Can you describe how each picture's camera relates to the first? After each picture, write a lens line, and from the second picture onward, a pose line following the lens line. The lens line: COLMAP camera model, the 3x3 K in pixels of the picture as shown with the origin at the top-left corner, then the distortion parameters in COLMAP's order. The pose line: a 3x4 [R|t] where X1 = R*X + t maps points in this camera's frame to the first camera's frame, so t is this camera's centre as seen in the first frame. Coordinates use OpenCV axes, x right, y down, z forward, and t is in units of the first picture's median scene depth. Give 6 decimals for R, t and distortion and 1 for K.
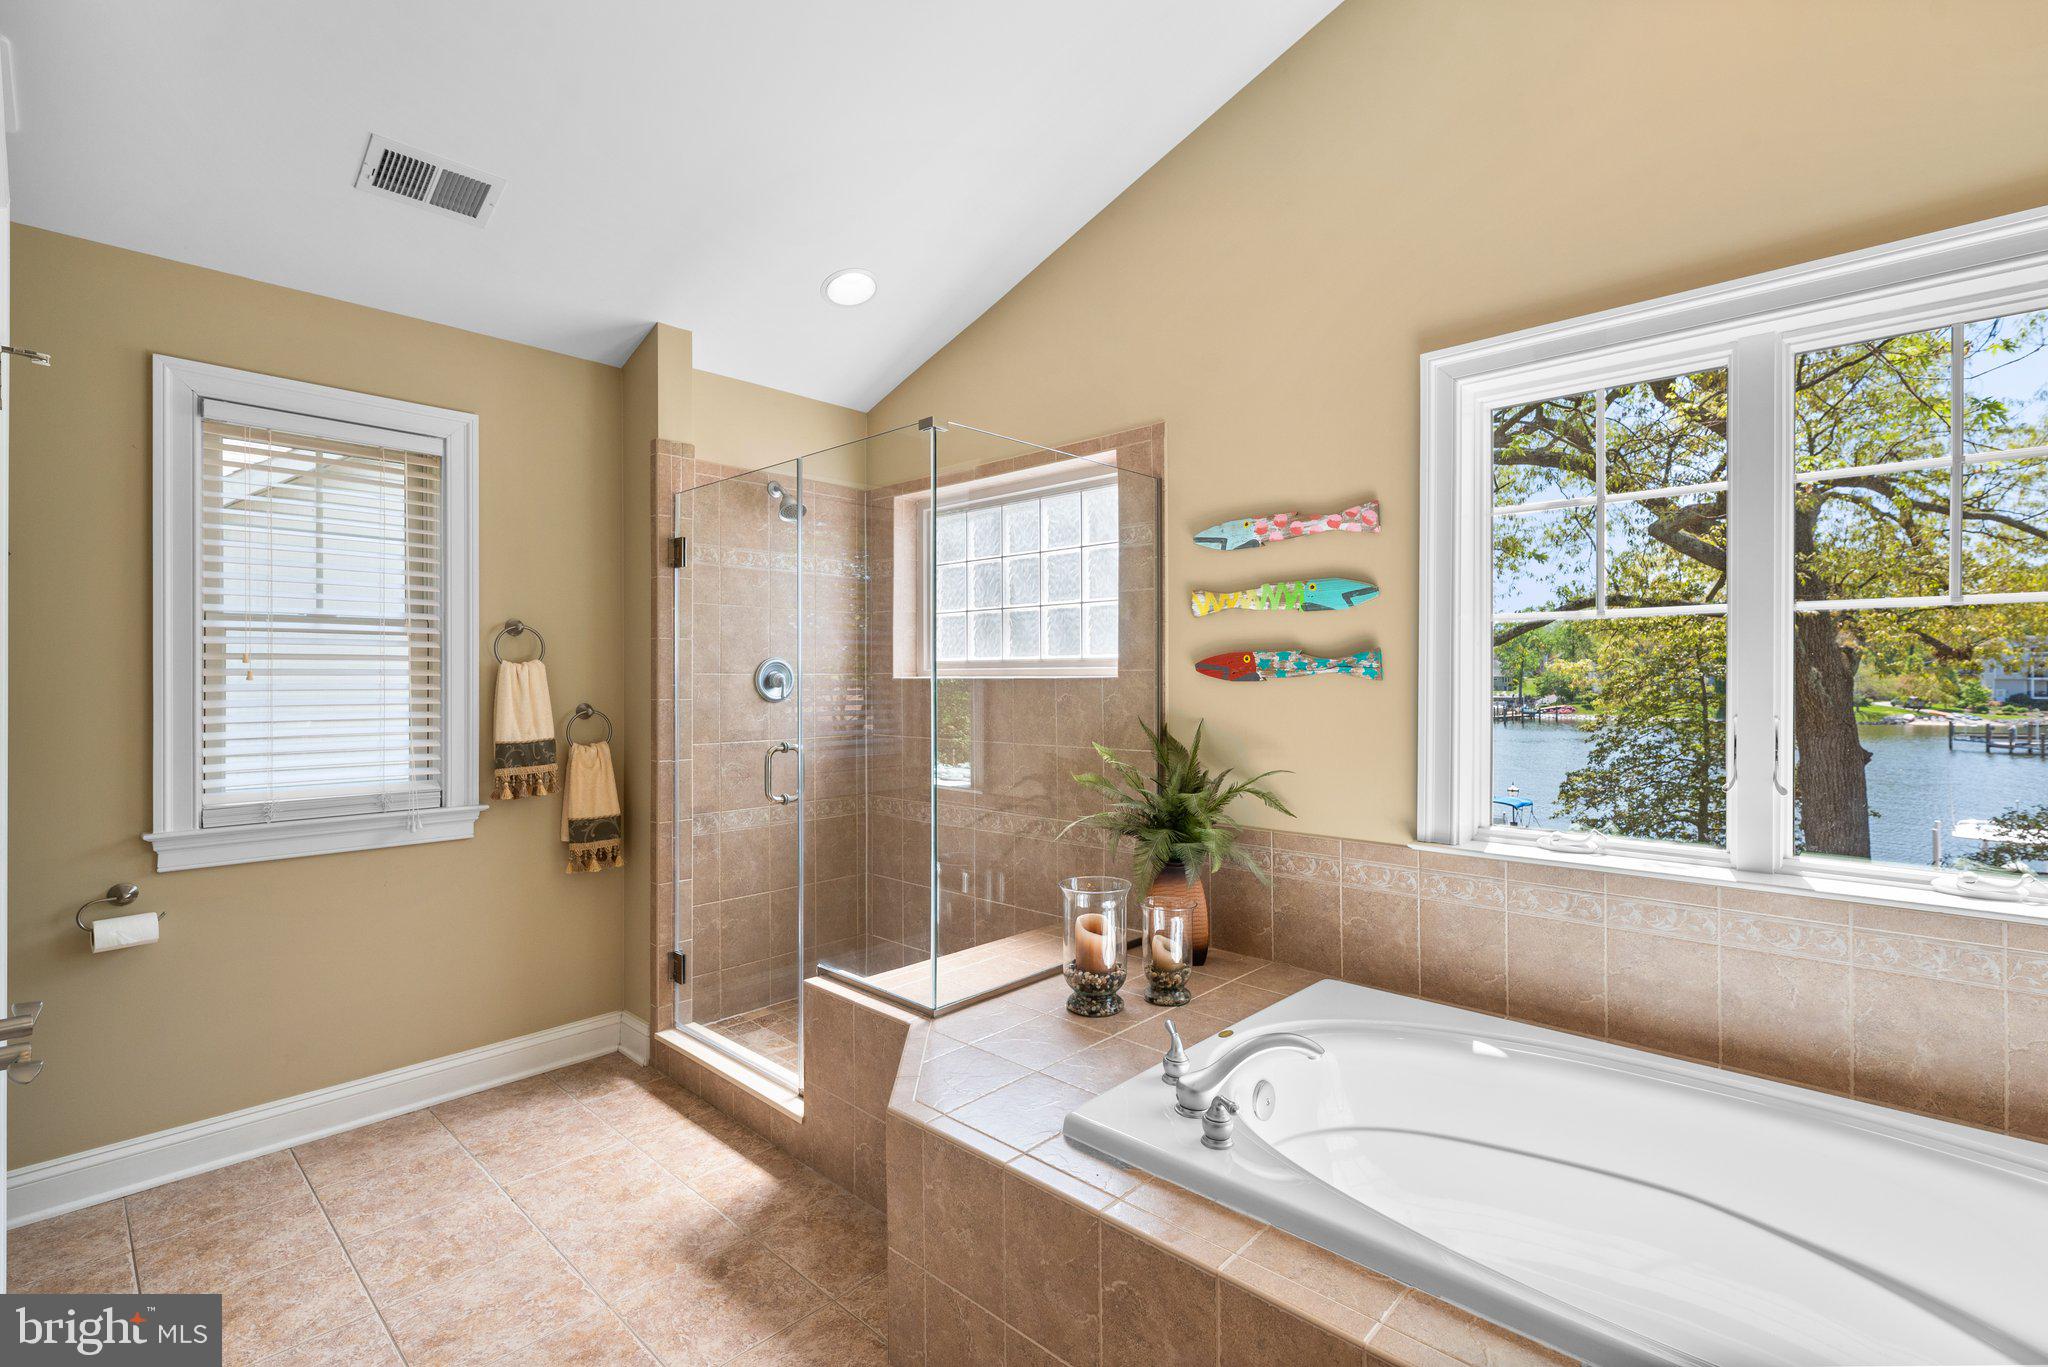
lens RADIAL K [[923.8, 0, 1026.4], [0, 923.8, 678.5], [0, 0, 1]] dist [0.001798, 0.000160]
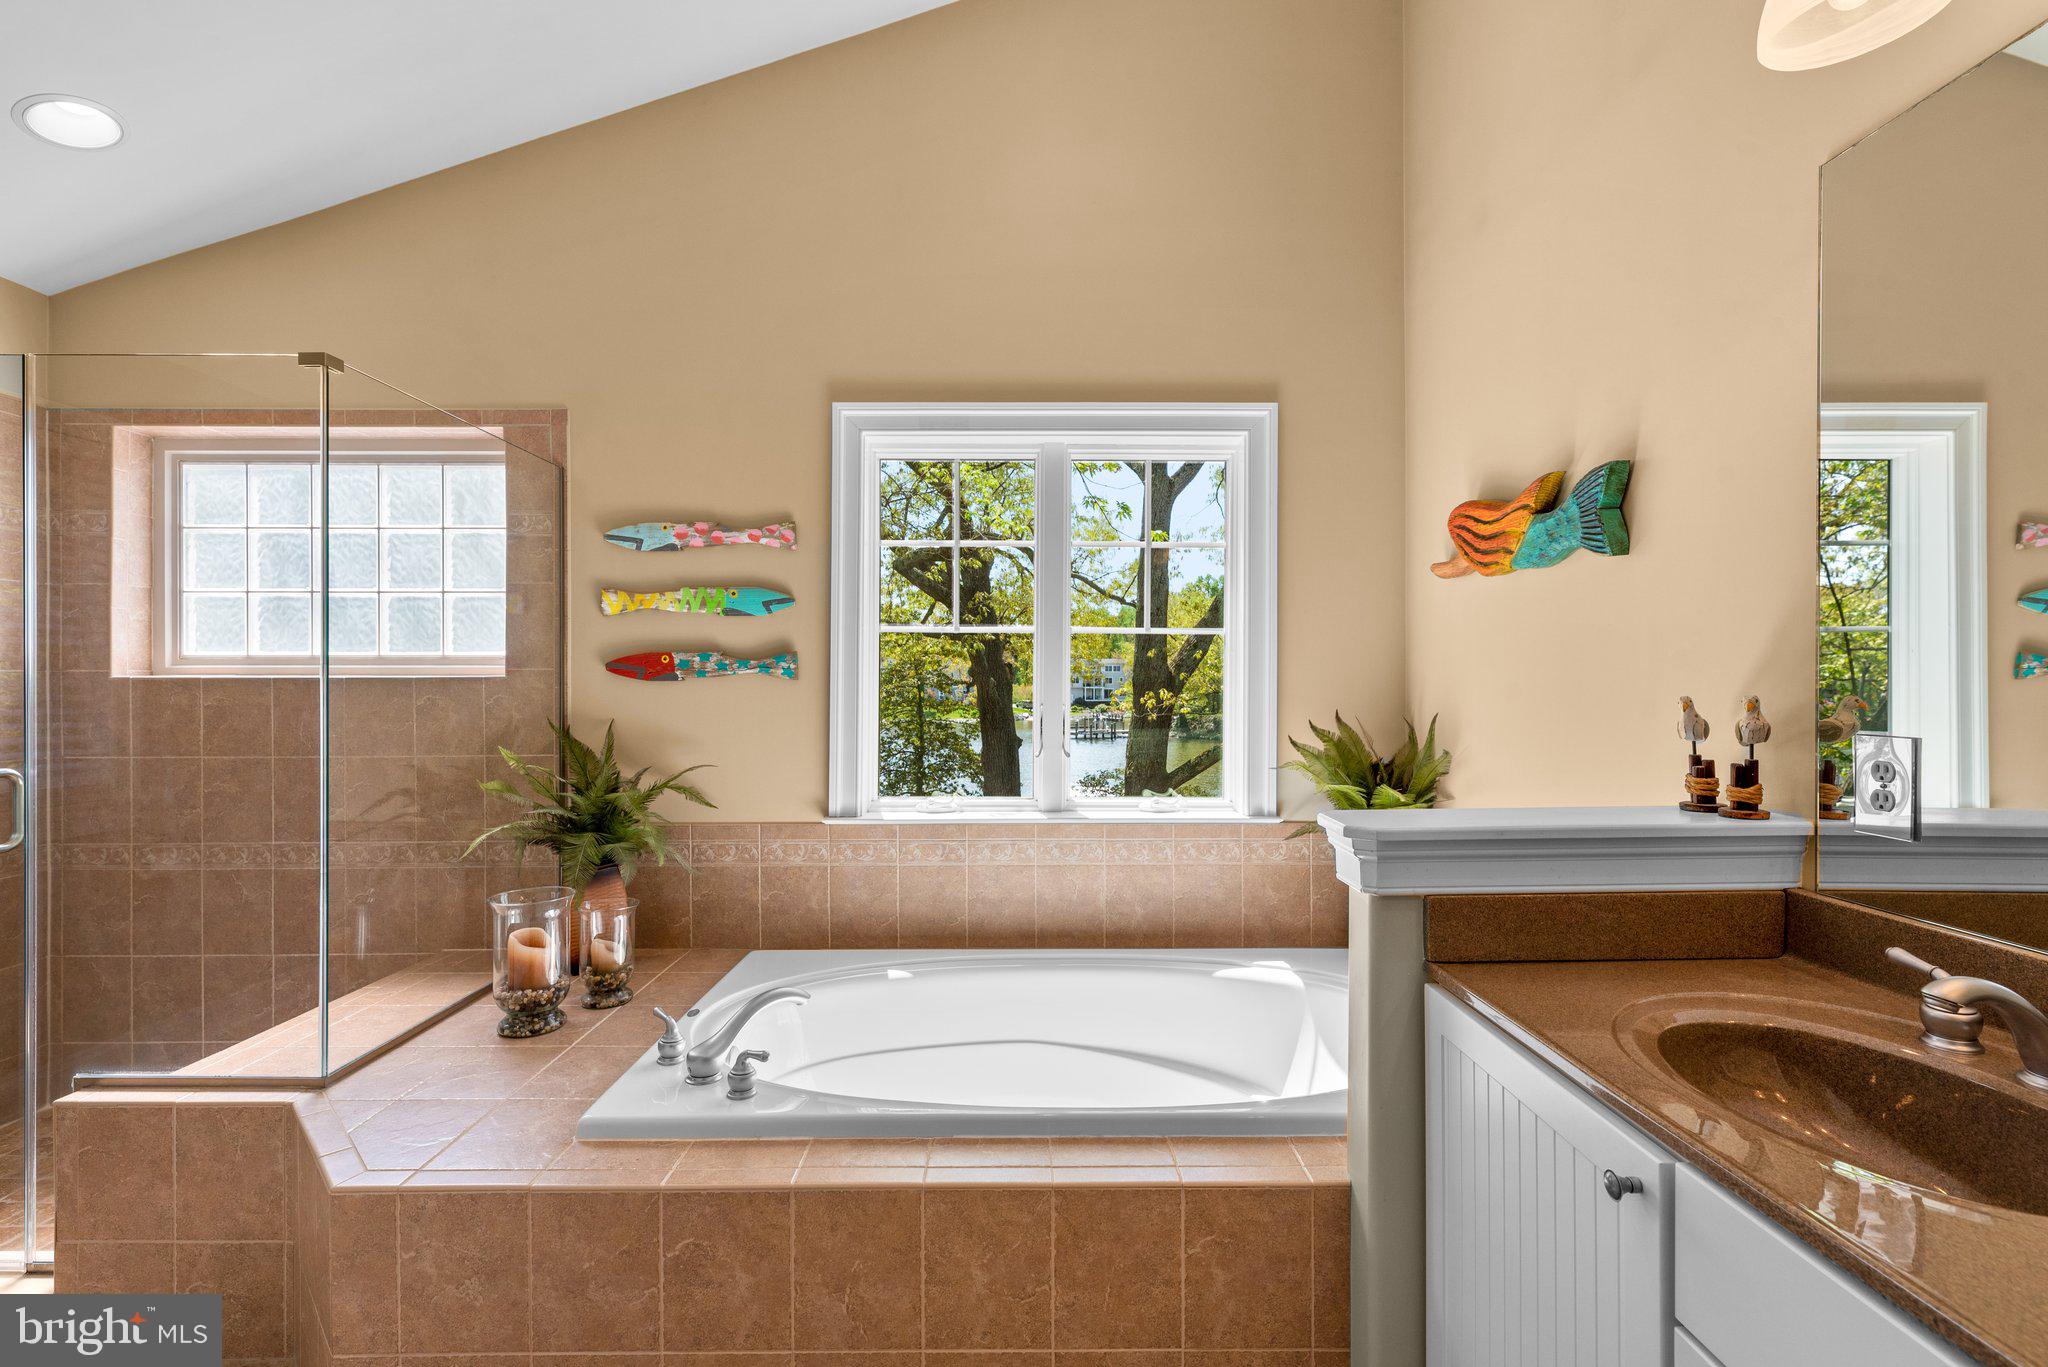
lens RADIAL K [[914.6, 0, 1022.6], [0, 914.6, 691.7], [0, 0, 1]] dist [0.000680, -0.000324]
pose [[0.728805, -0.002568, 0.684717, -0.179941], [-0.001258, 0.999986, 0.005089, 0.009973], [-0.684721, -0.004571, 0.728791, -0.012606]]
